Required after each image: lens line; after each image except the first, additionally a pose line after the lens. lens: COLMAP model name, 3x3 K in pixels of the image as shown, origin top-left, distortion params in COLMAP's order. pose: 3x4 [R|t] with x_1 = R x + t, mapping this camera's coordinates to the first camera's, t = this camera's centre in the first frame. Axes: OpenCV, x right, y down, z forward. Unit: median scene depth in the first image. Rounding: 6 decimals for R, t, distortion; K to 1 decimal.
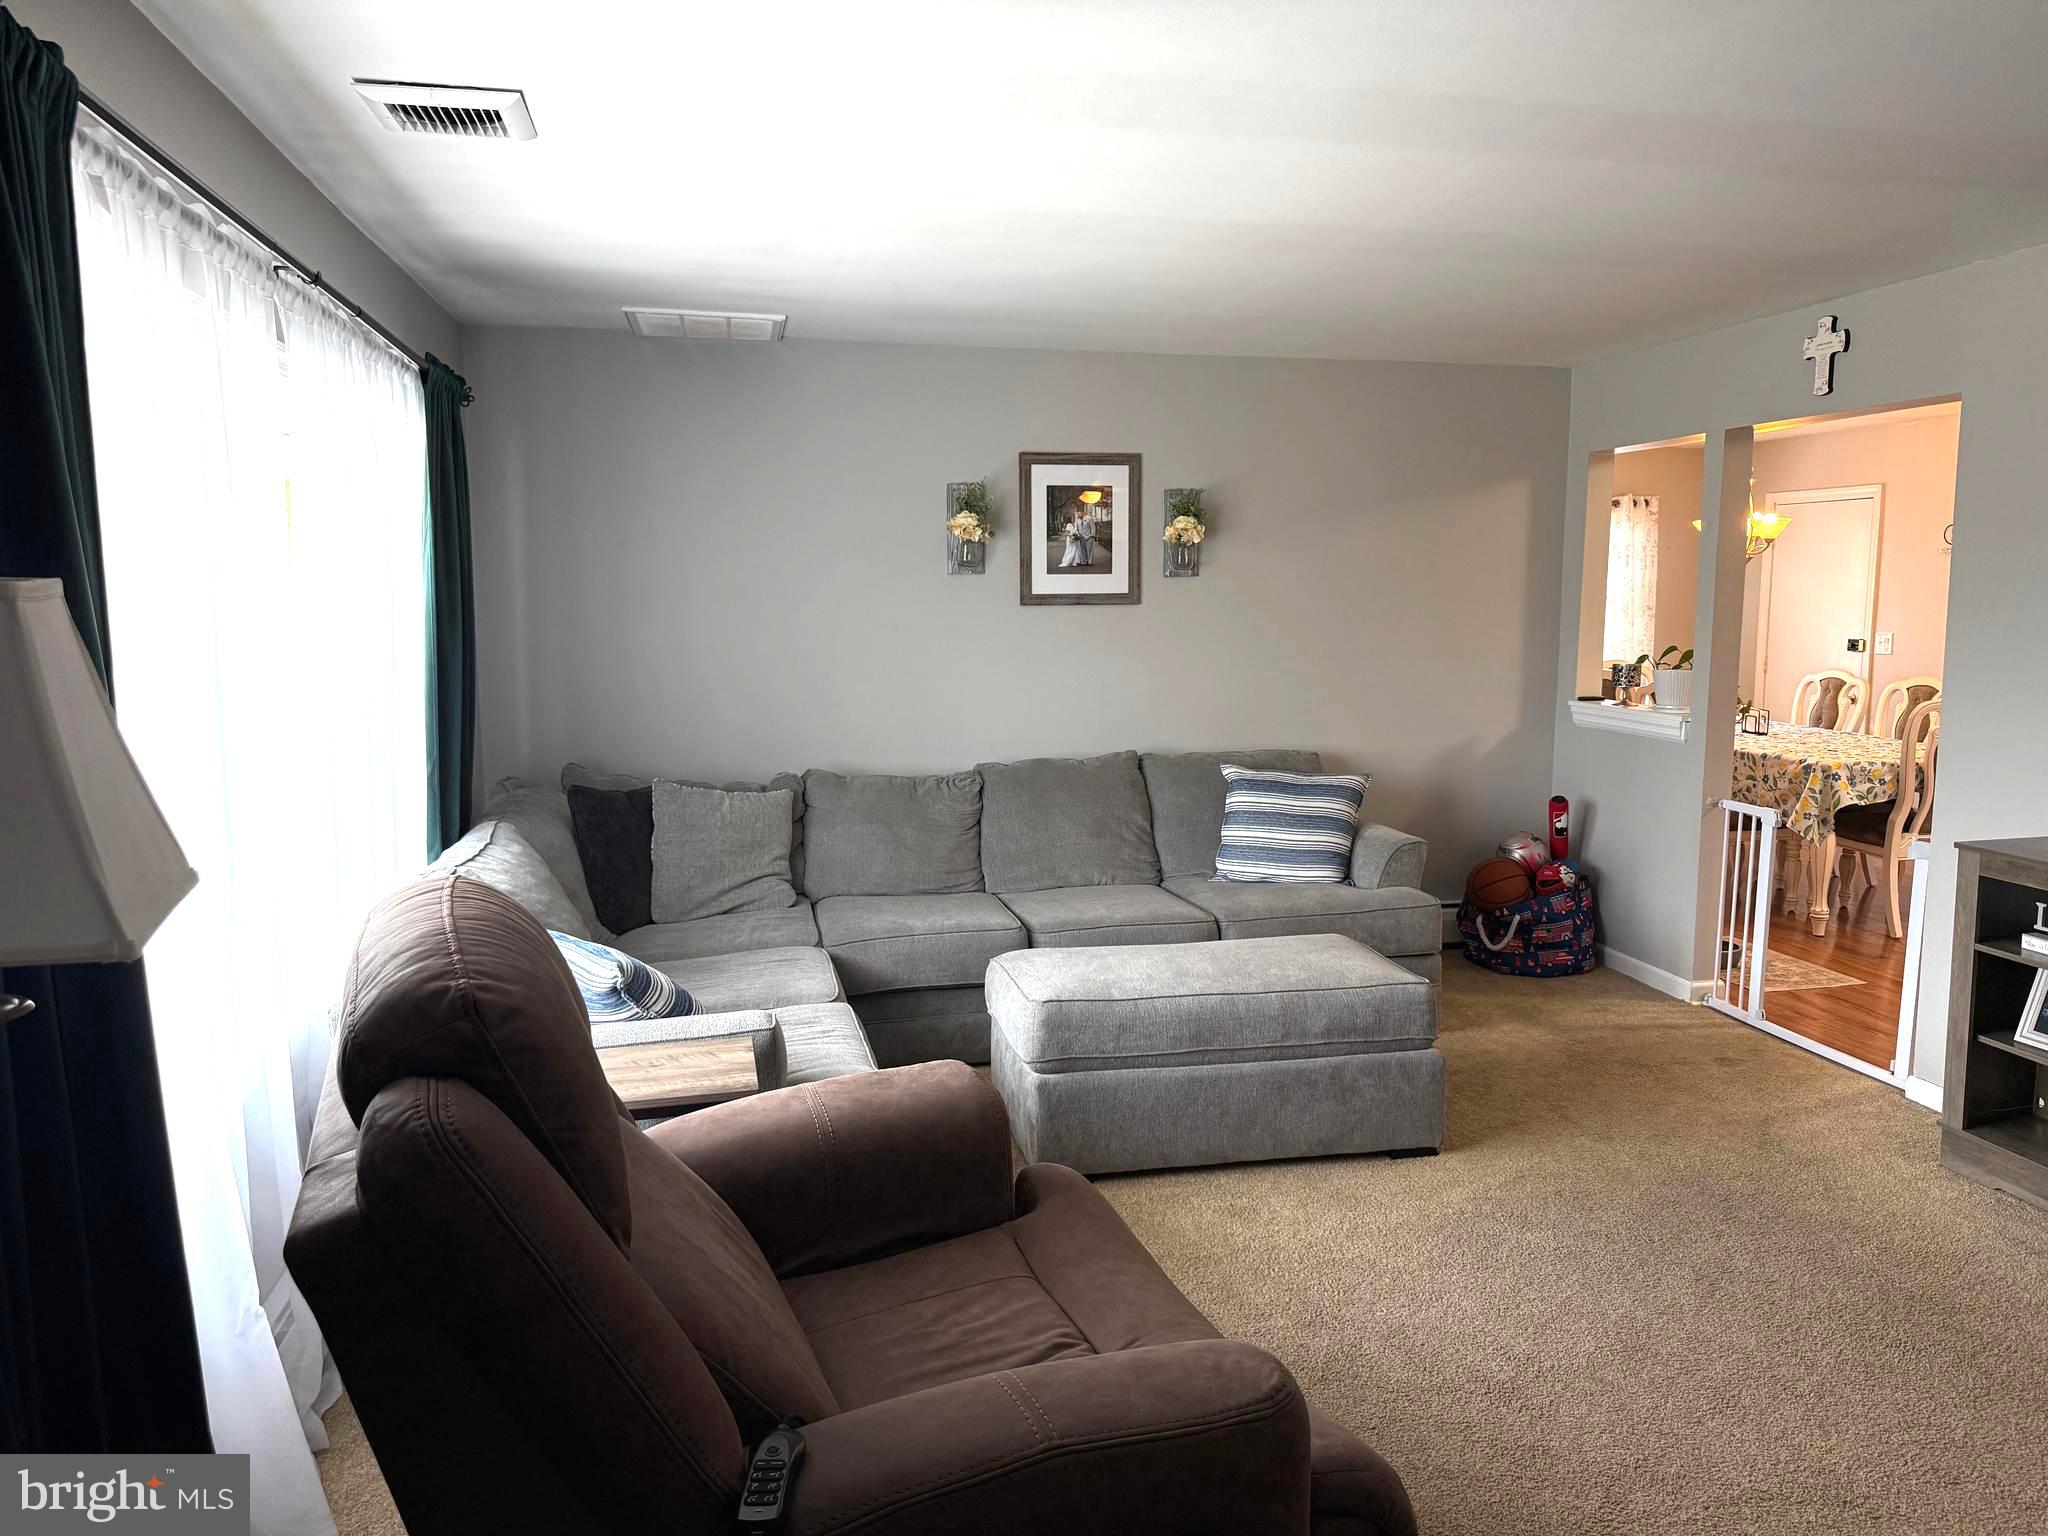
lens RADIAL K [[1438.0, 0, 1044.8], [0, 1438.0, 761.8], [0, 0, 1]] dist [0.071694, -0.095135]
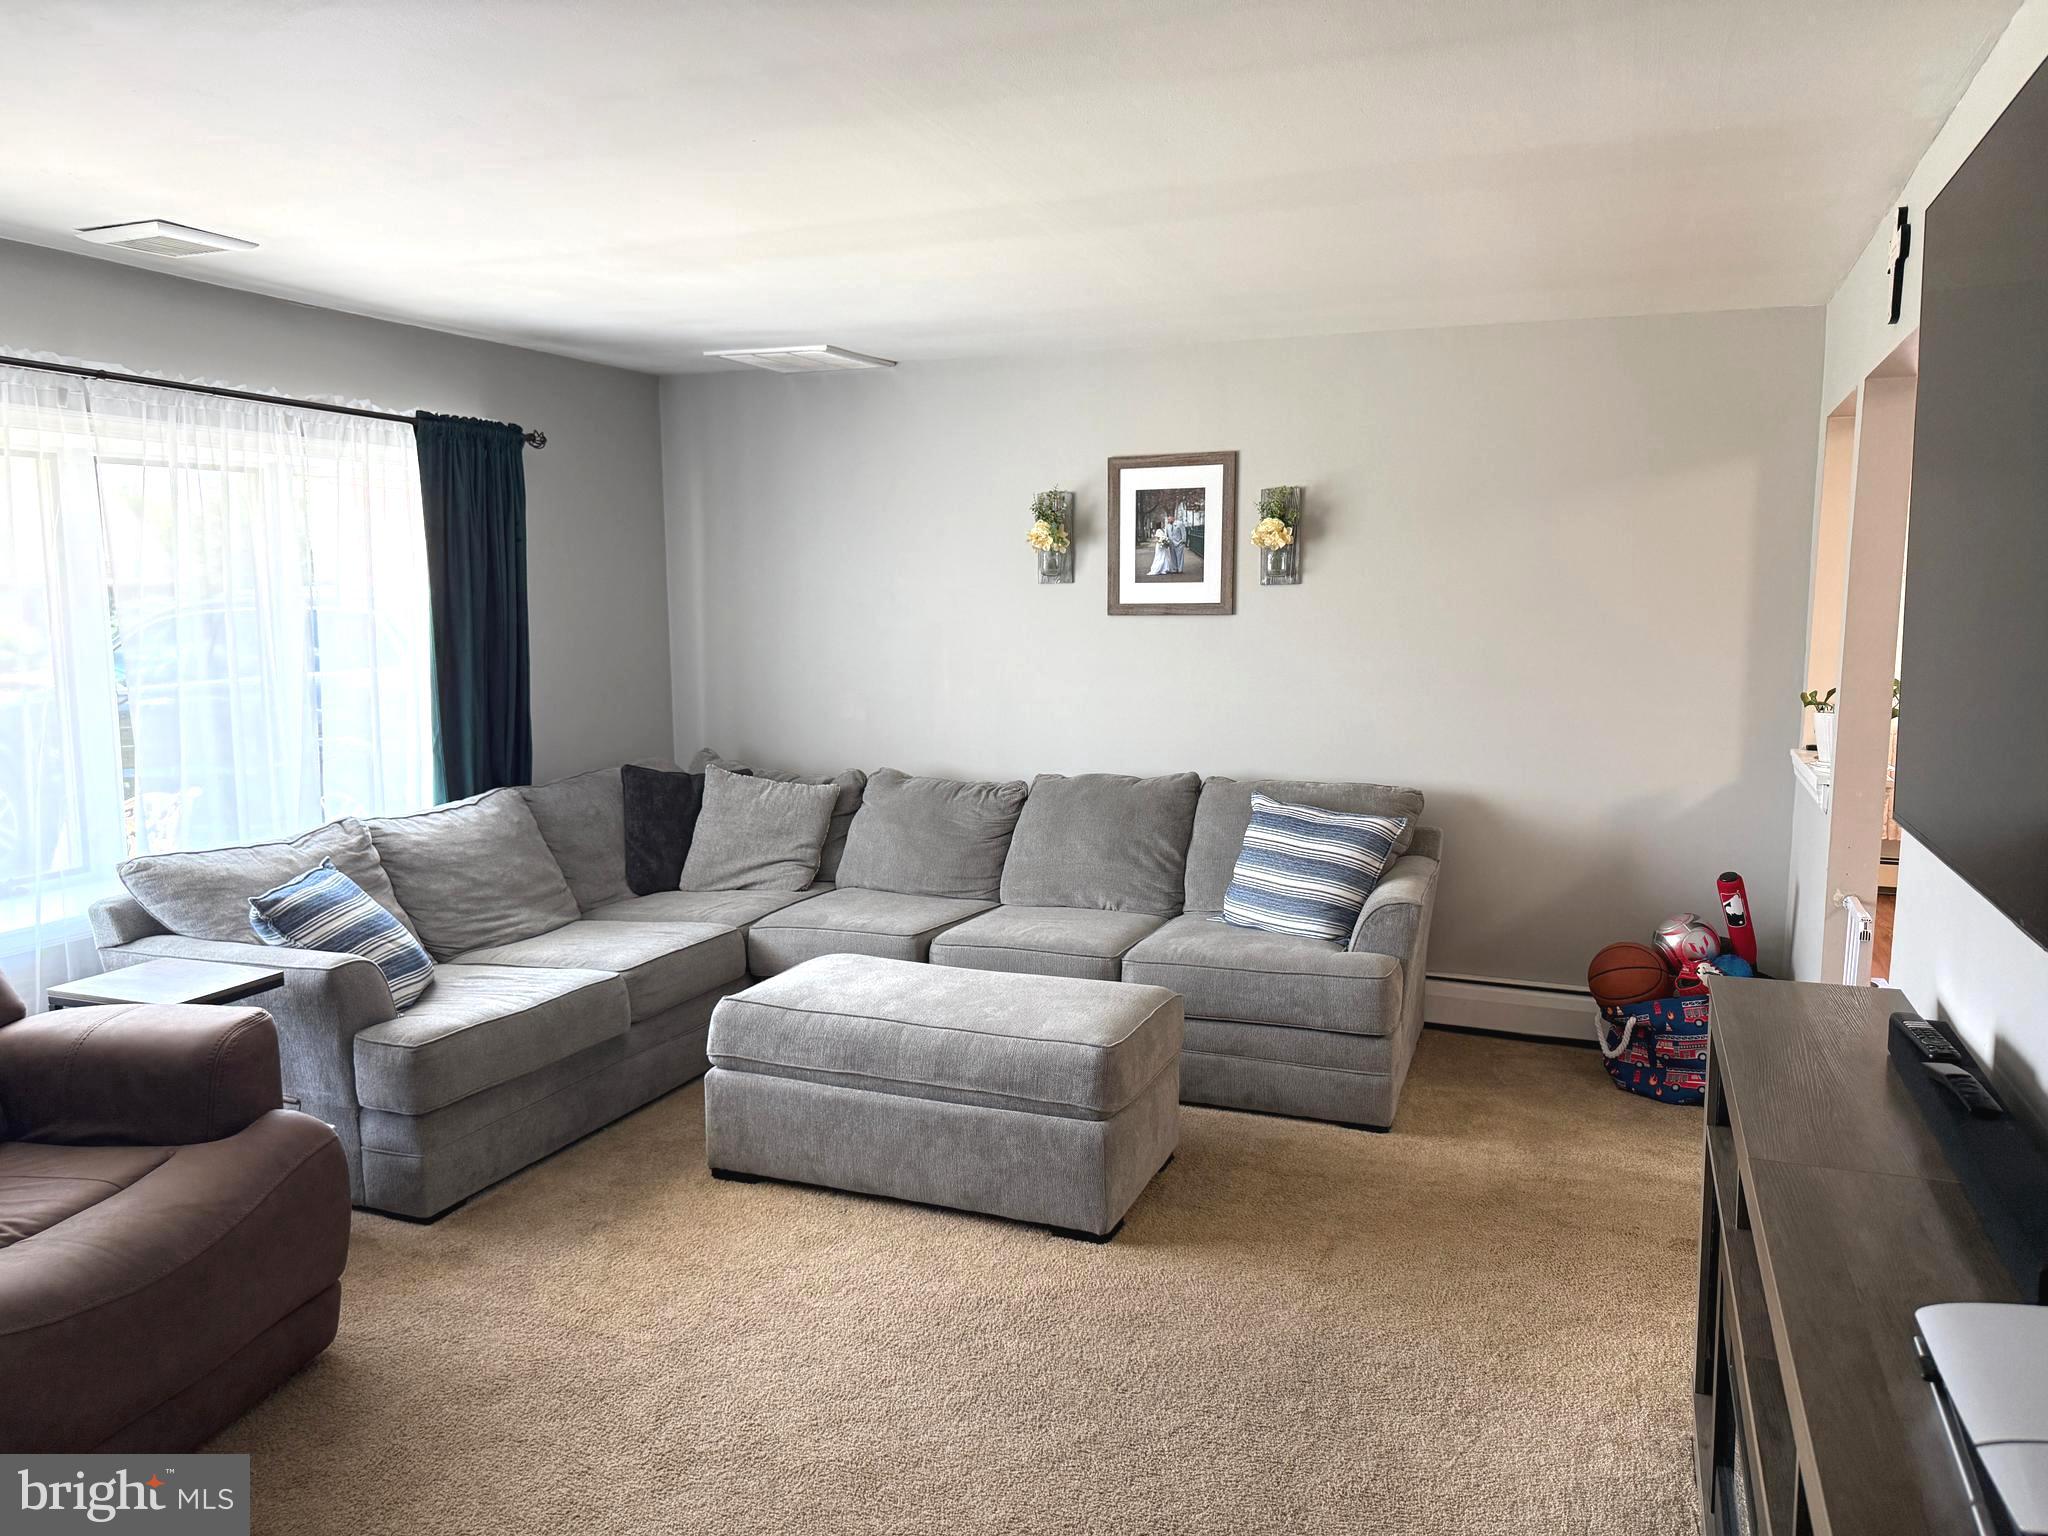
lens RADIAL K [[1438.0, 0, 1017.9], [0, 1438.0, 775.2], [0, 0, 1]] dist [0.071694, -0.095135]
pose [[0.830938, 0.072169, -0.551665, 0.506903], [-0.068555, 0.997276, 0.027204, -0.024803], [0.552126, 0.015214, 0.833622, 0.170332]]
